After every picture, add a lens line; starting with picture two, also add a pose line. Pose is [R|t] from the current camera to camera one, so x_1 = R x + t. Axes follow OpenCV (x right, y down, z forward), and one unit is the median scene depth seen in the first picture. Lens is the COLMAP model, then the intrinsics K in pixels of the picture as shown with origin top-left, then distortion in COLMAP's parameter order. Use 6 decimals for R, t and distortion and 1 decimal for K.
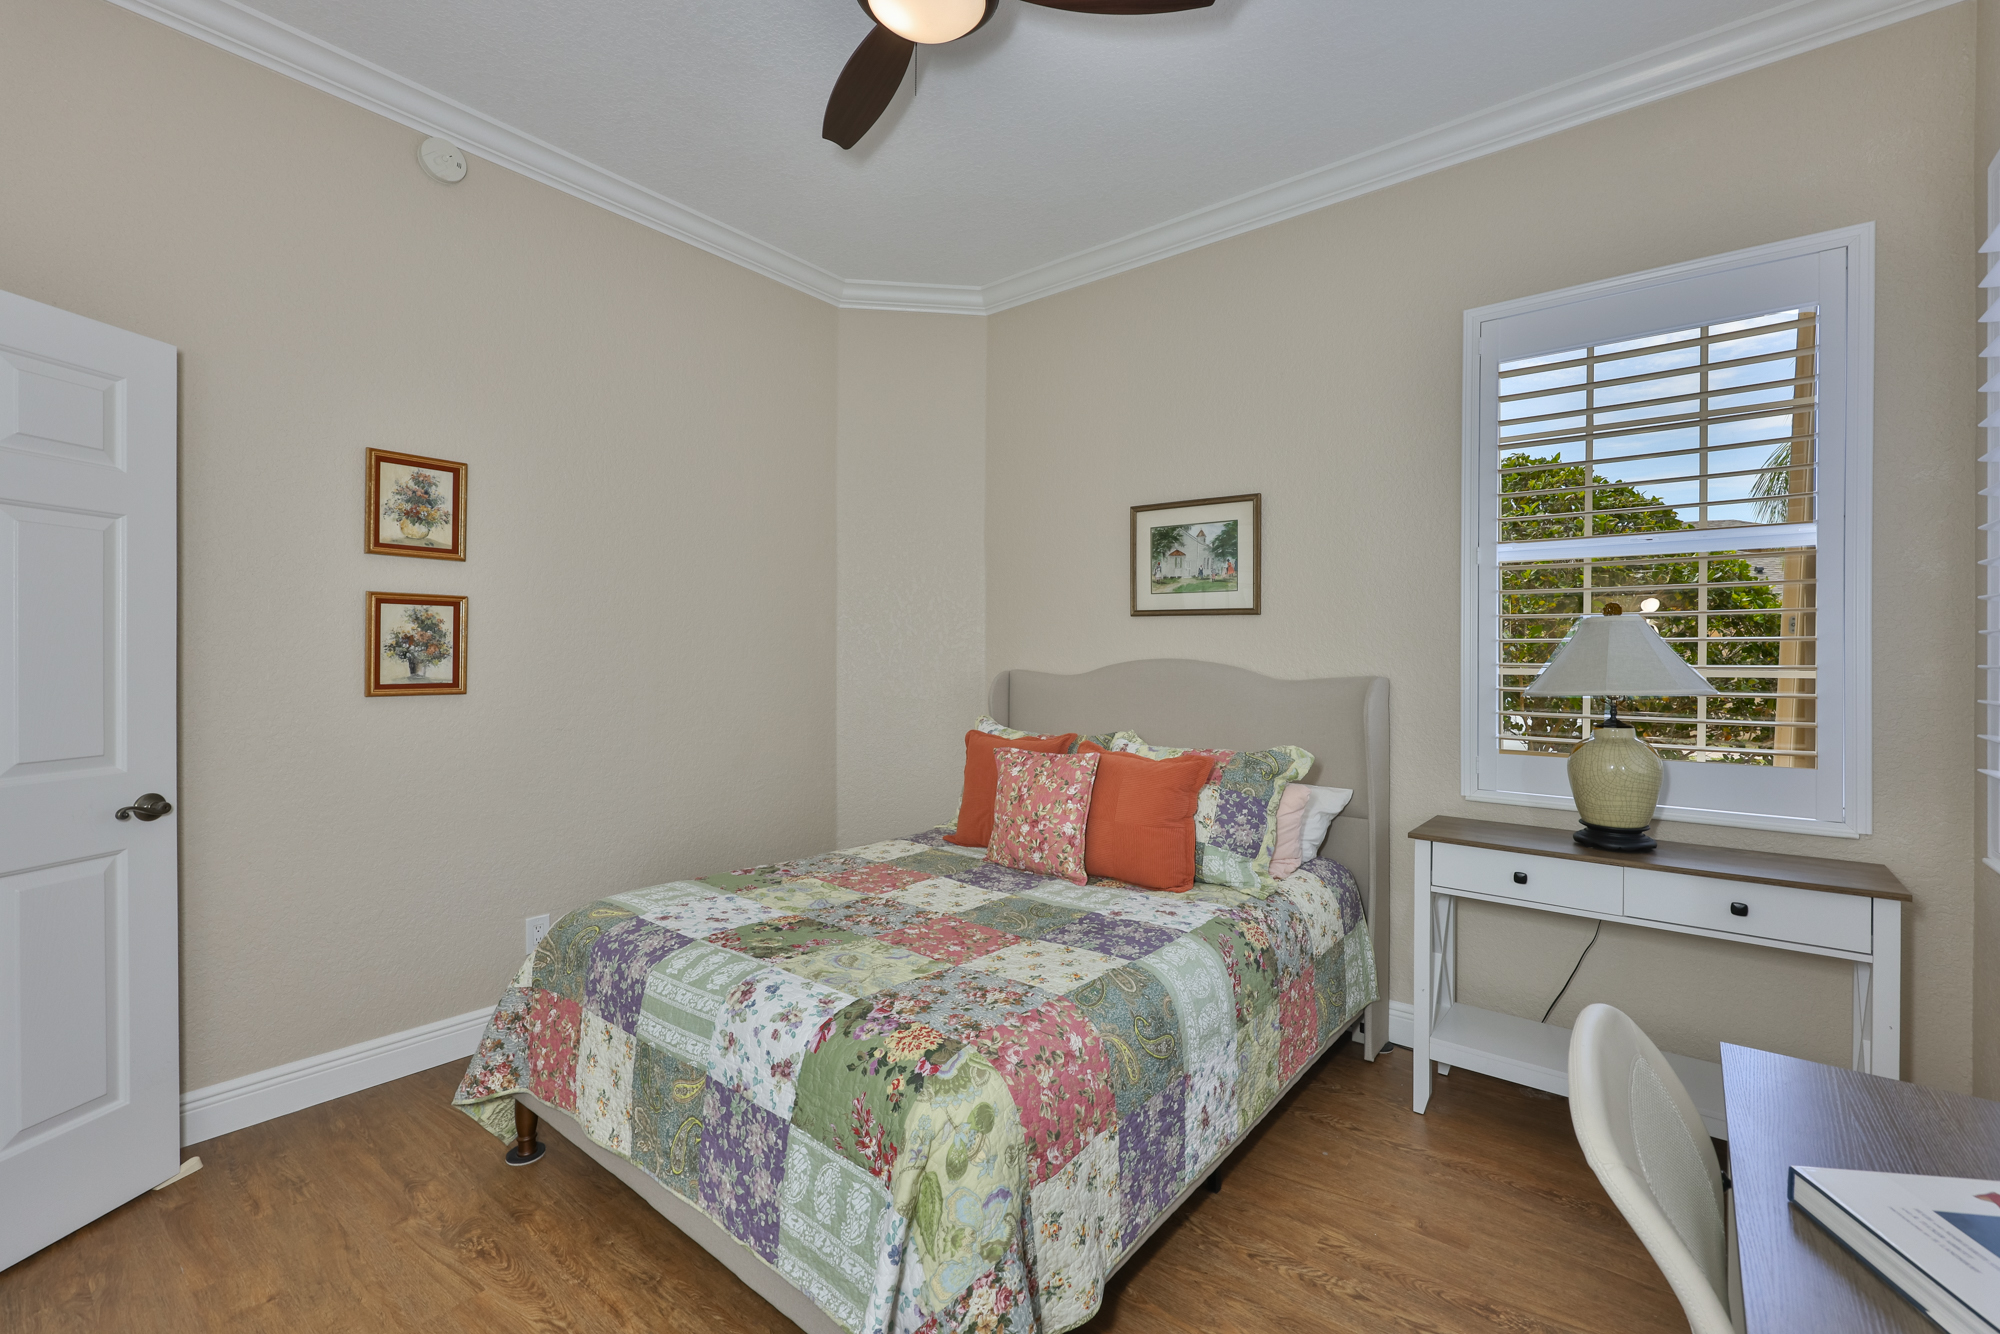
lens RADIAL K [[848.7, 0, 1012.4], [0, 848.7, 657.3], [0, 0, 1]] dist [-0.001942, 0.000176]
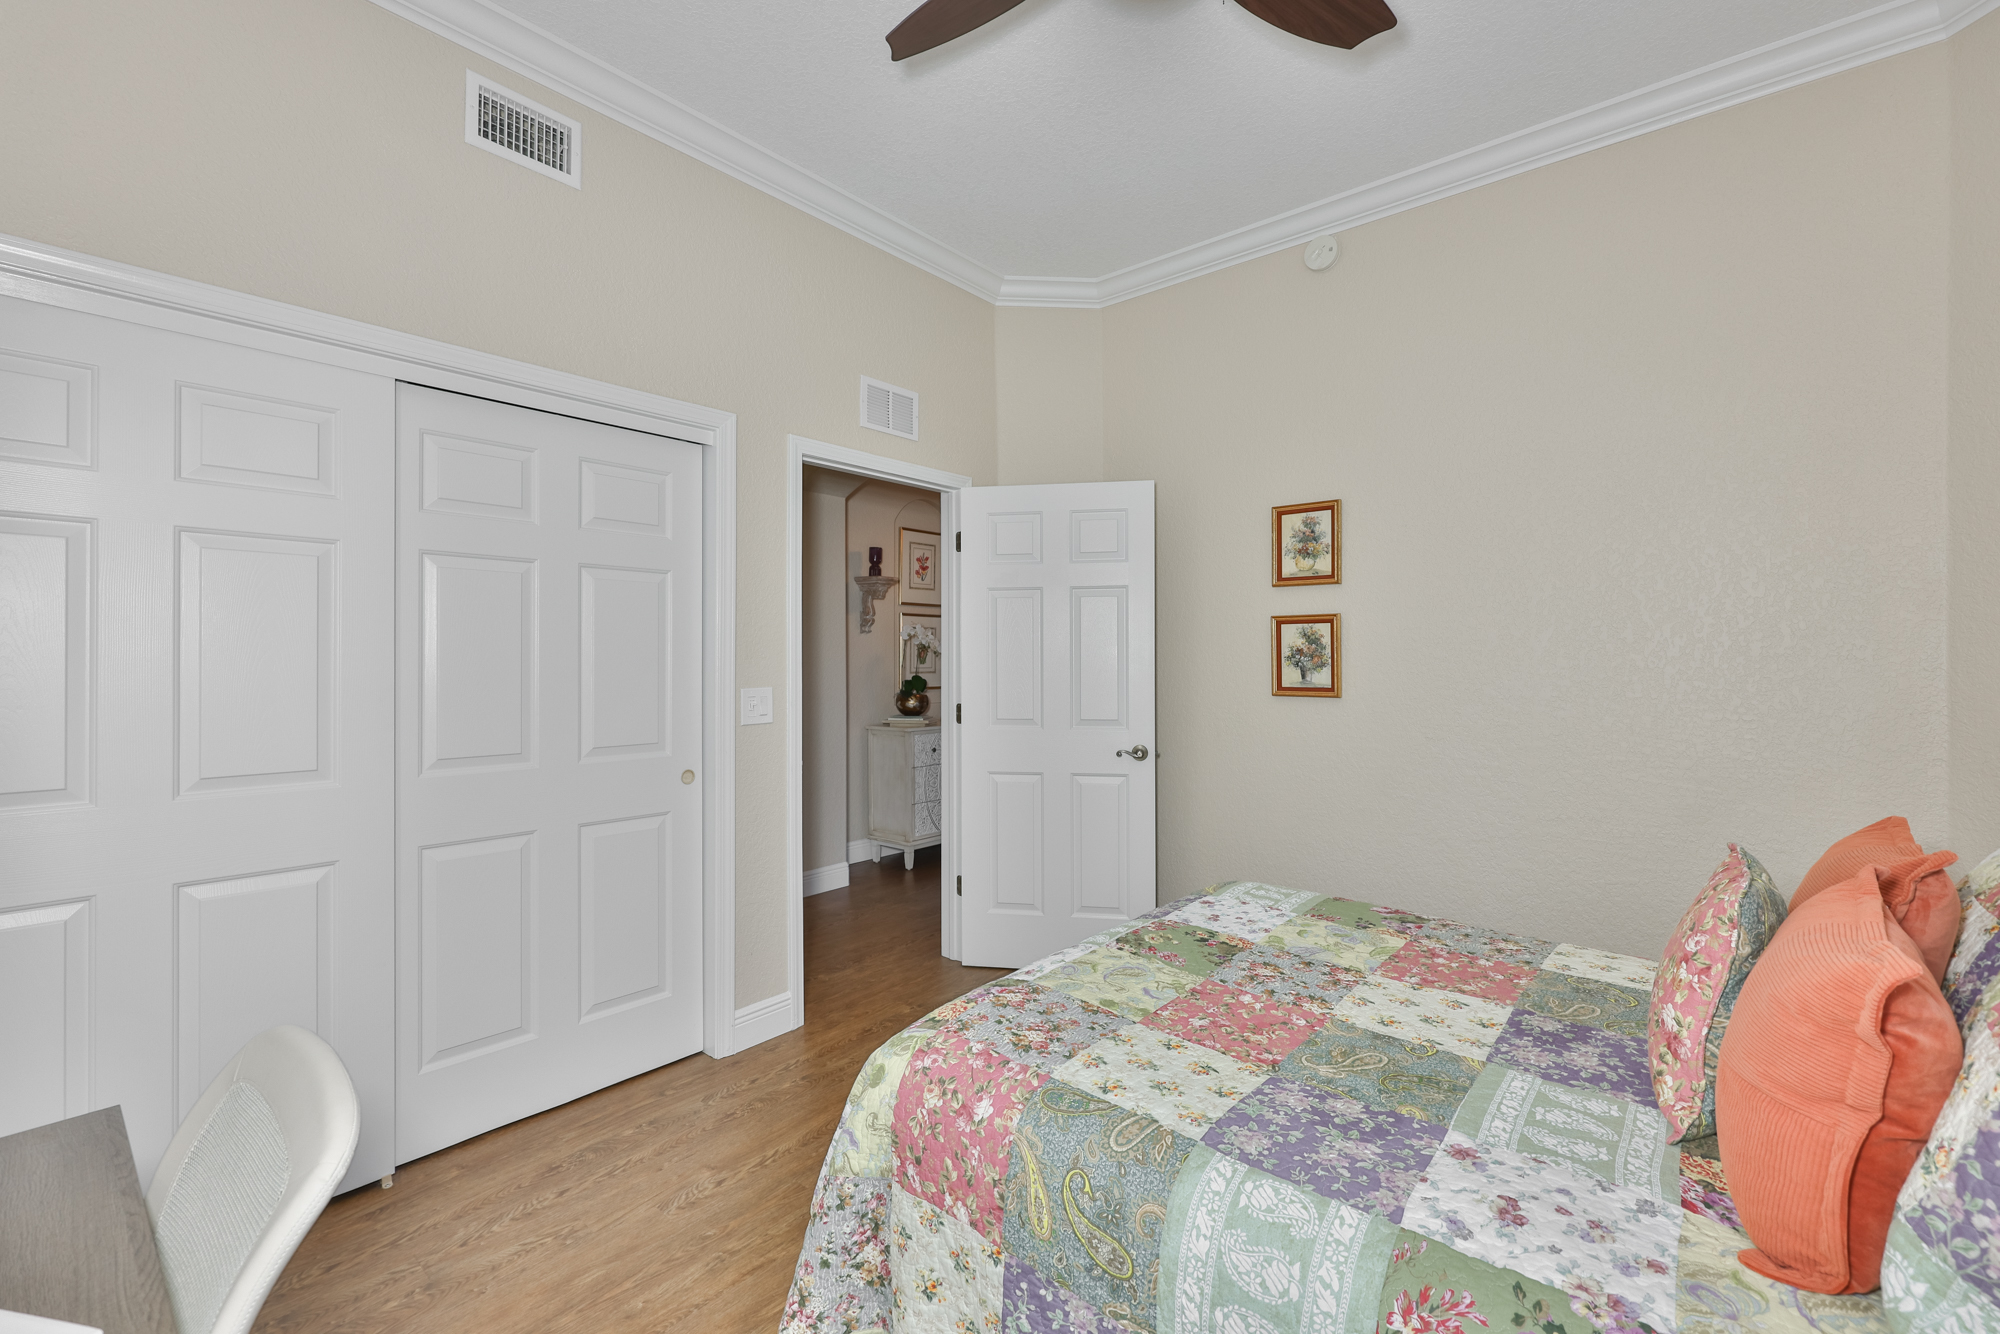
lens RADIAL K [[848.7, 0, 1012.4], [0, 848.7, 657.3], [0, 0, 1]] dist [-0.001942, 0.000176]
pose [[-0.035805, -0.009437, -0.999314, 0.631983], [0.000467, 0.999955, -0.009460, -0.001379], [0.999359, -0.000805, -0.035799, 0.705746]]
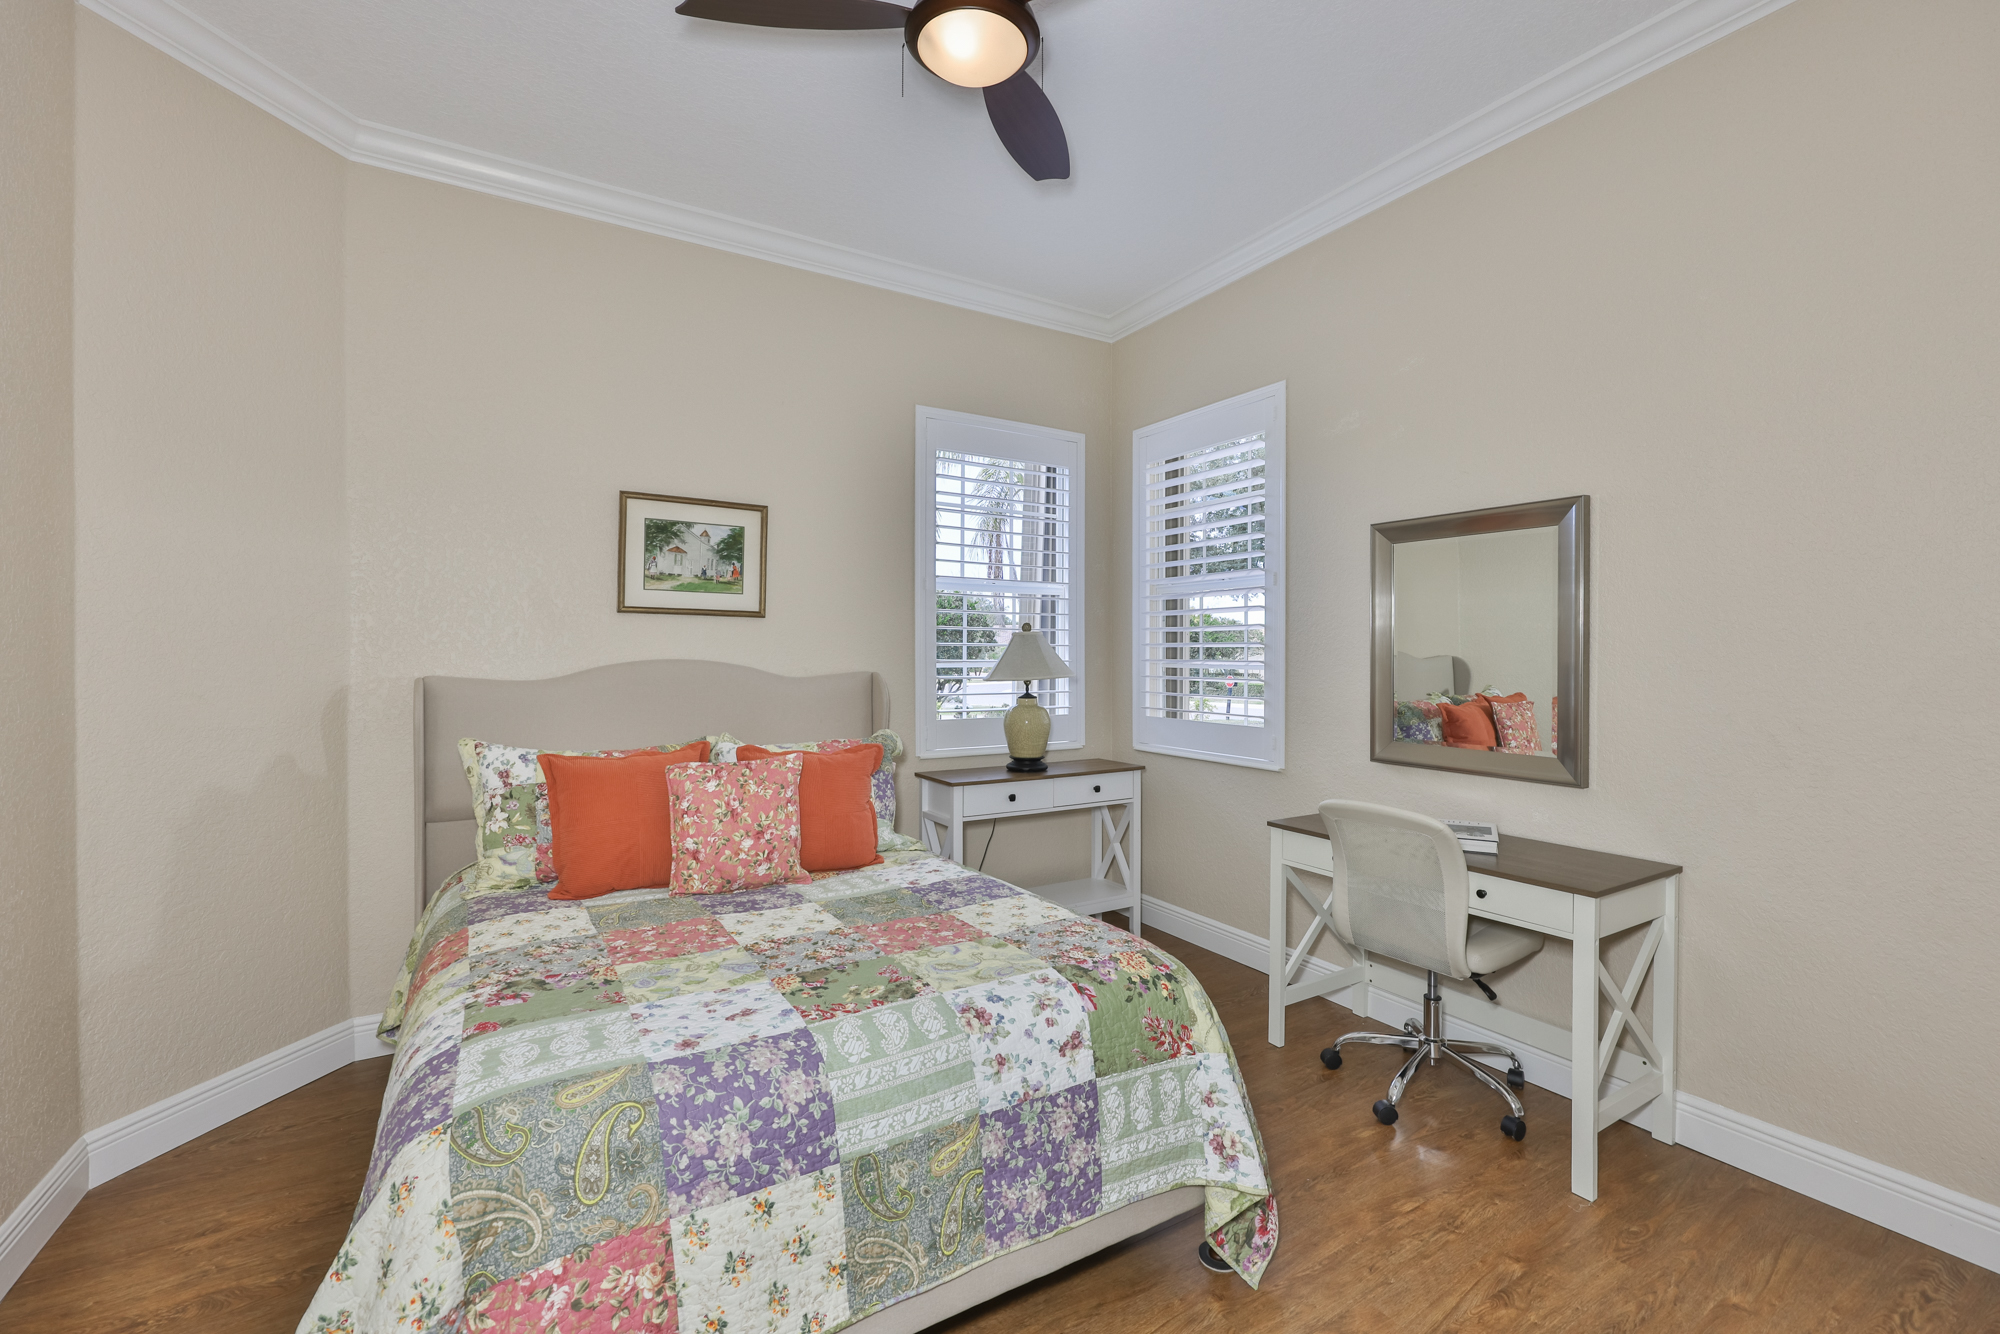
lens RADIAL K [[848.7, 0, 1012.4], [0, 848.7, 657.3], [0, 0, 1]] dist [-0.001942, 0.000176]
pose [[0.340058, -0.009126, 0.940360, -0.866280], [0.002255, 0.999958, 0.008889, -0.012019], [-0.940402, -0.000902, 0.340064, 0.463713]]
